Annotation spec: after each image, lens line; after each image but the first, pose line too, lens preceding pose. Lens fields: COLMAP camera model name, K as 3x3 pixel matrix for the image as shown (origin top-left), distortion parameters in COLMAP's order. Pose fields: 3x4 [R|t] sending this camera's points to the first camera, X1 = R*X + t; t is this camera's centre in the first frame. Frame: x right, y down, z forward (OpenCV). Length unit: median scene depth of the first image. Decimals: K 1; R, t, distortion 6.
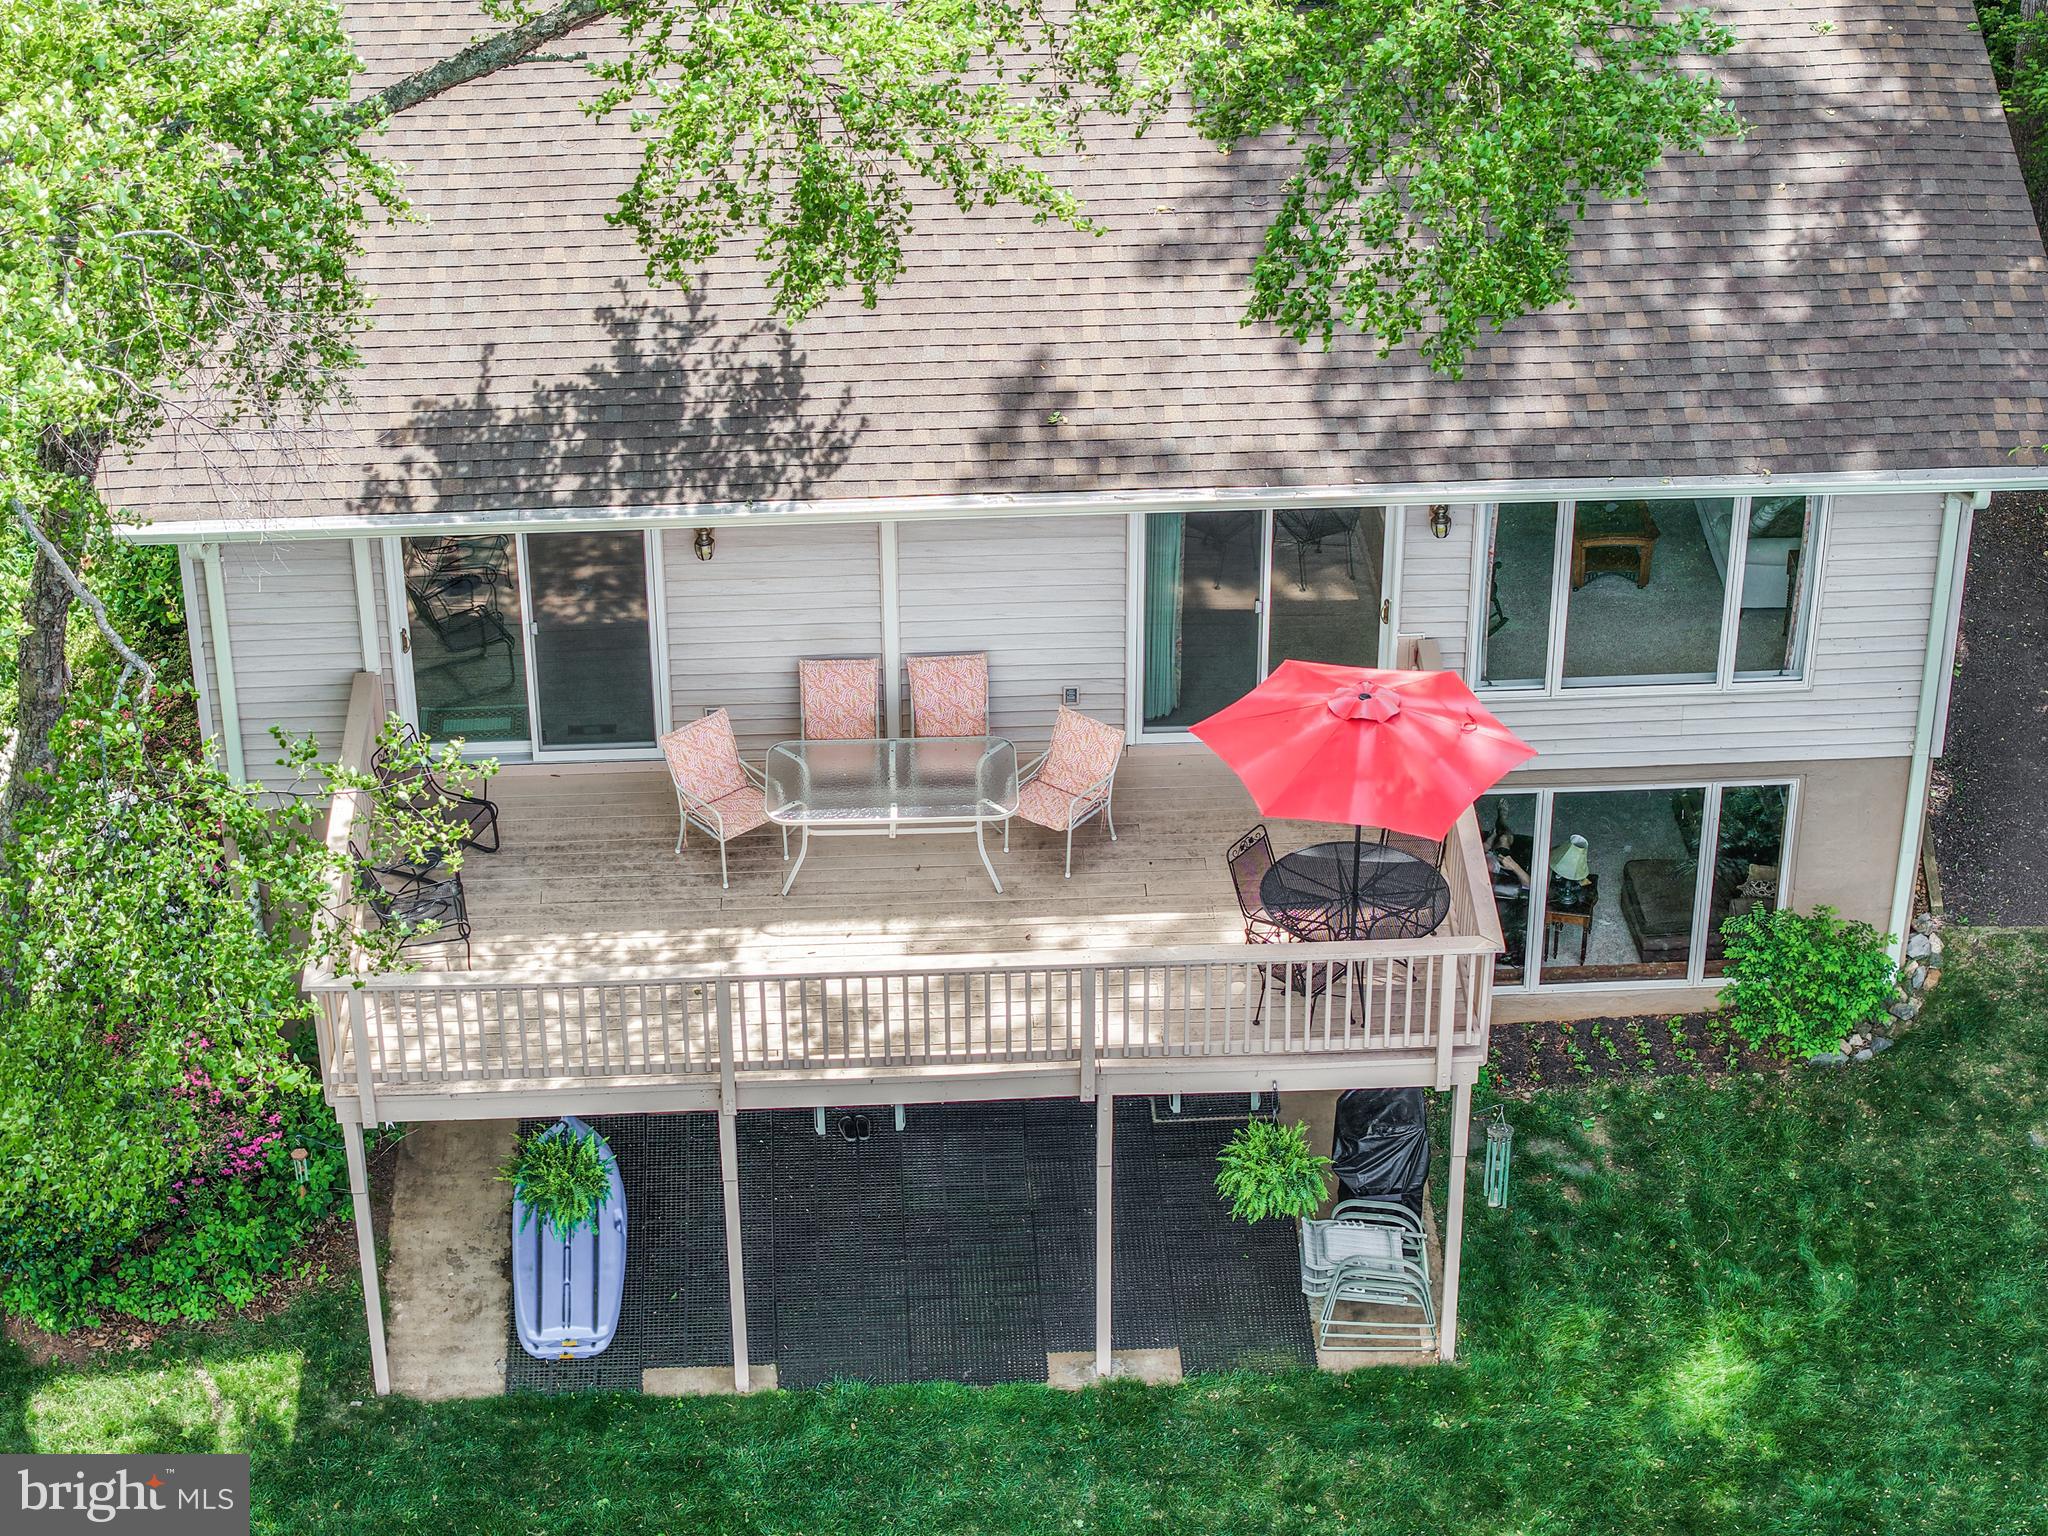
lens RADIAL K [[4173.5, 0, 1024.0], [0, 4173.5, 768.0], [0, 0, 1]] dist [-0.241097, 1.358609]
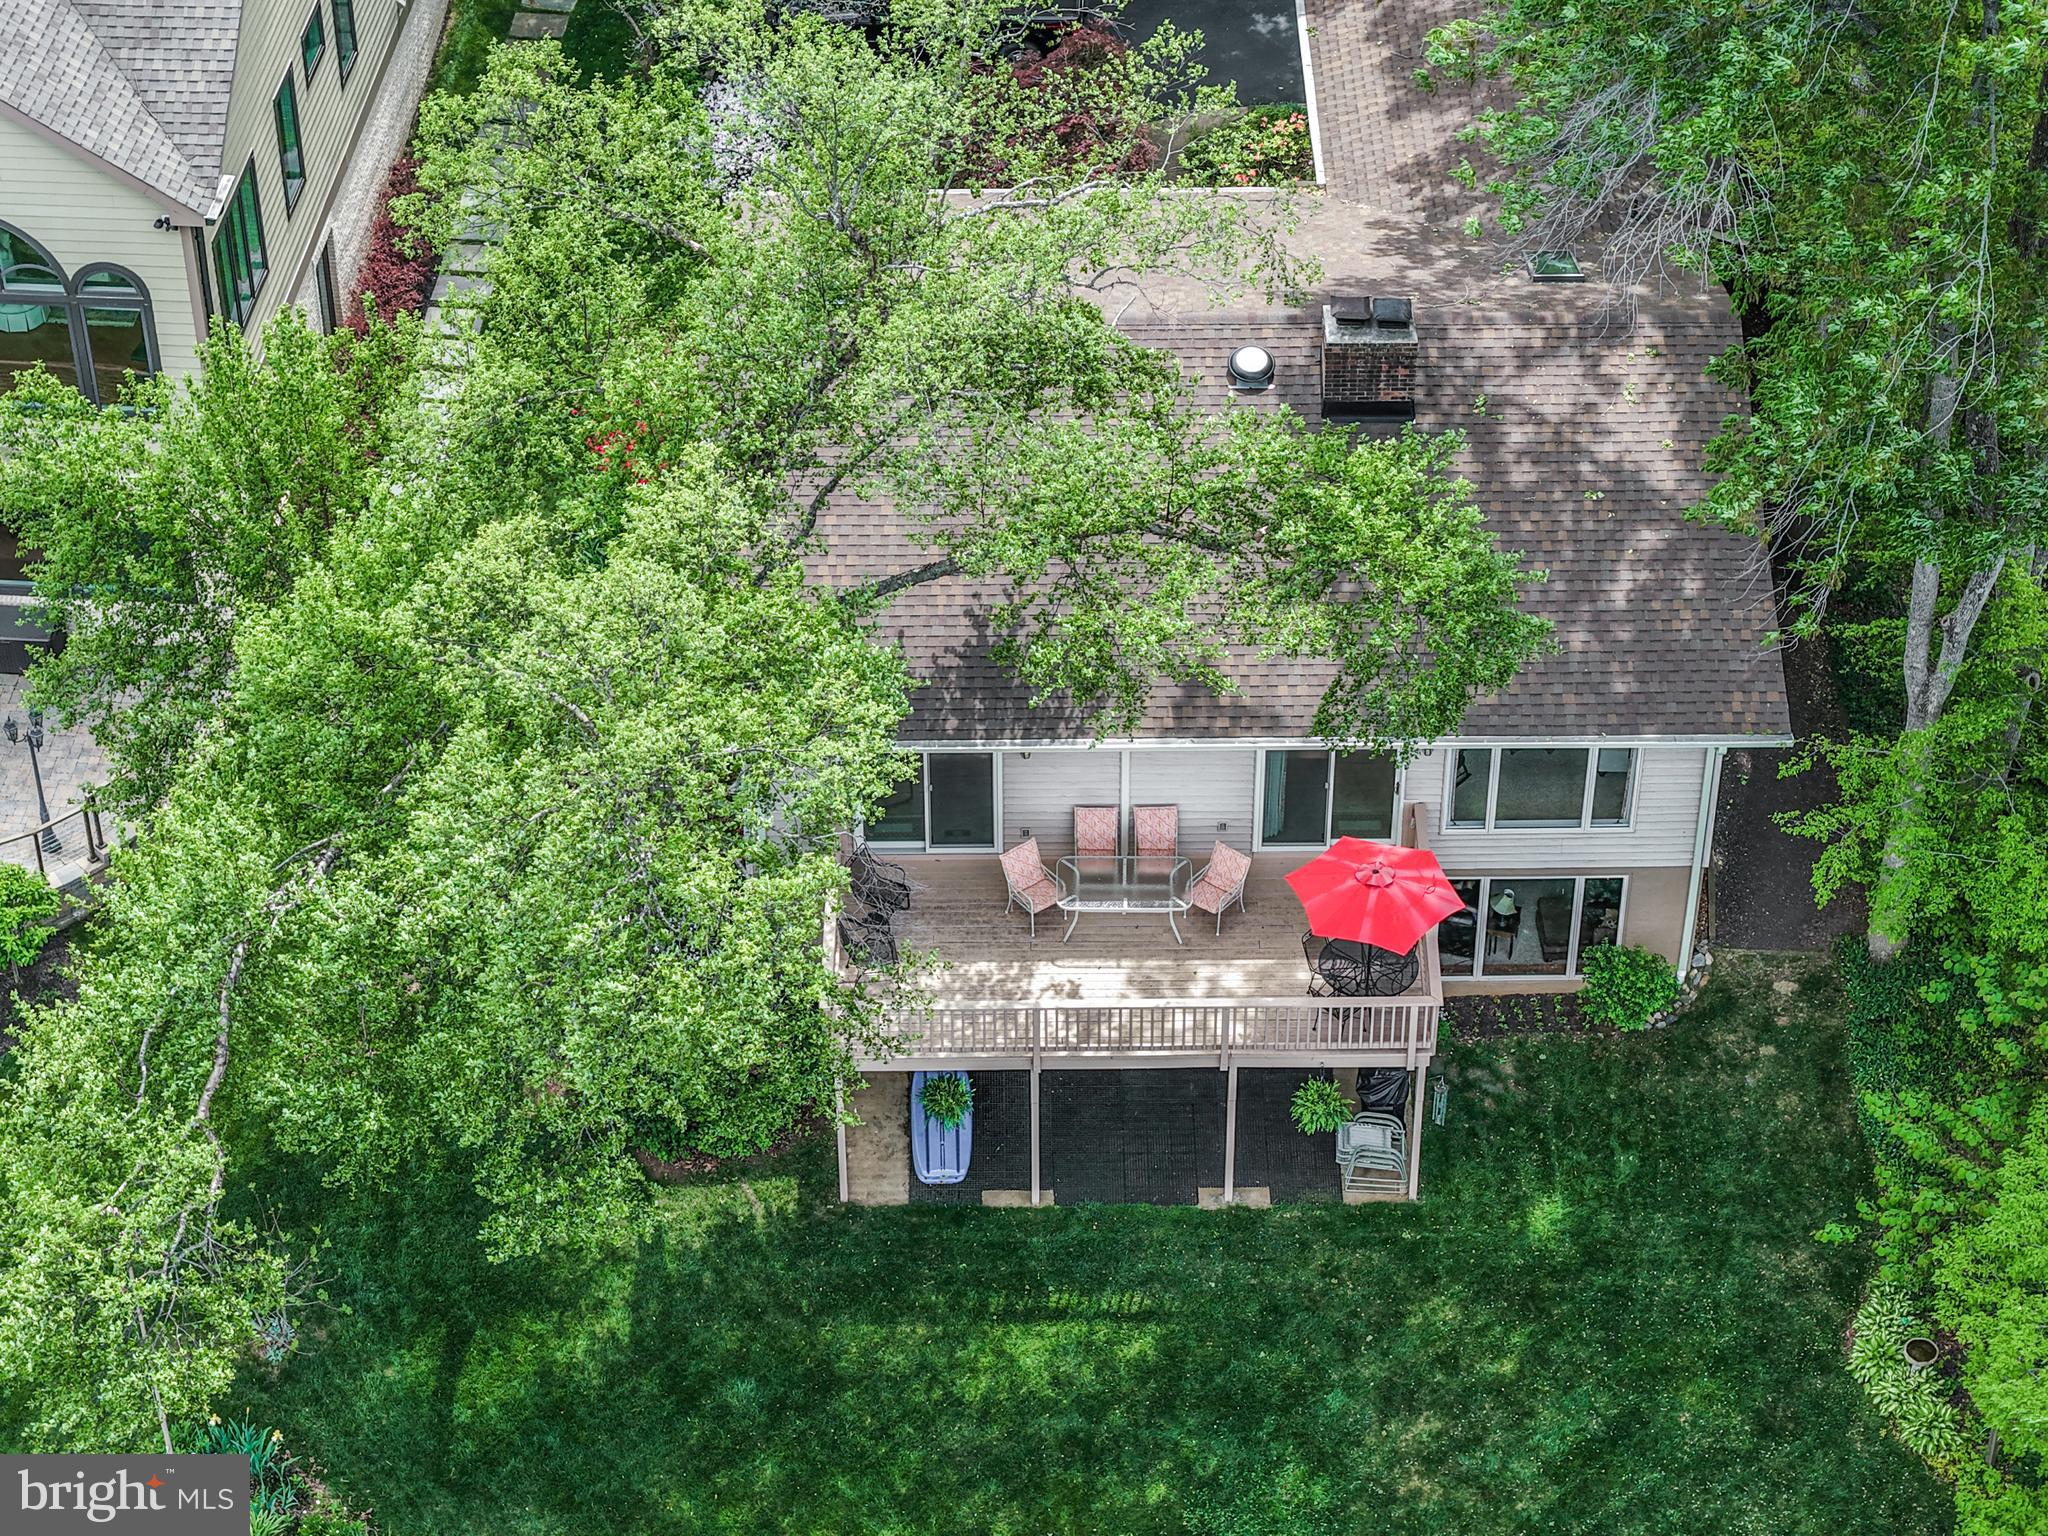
lens RADIAL K [[4173.5, 0, 1024.0], [0, 4173.5, 768.0], [0, 0, 1]] dist [-0.241097, 1.358609]
pose [[0.998929, 0.028766, -0.036227, -0.010506], [-0.024162, 0.992277, 0.121664, -0.273141], [0.039447, -0.120658, 0.991910, -0.838035]]
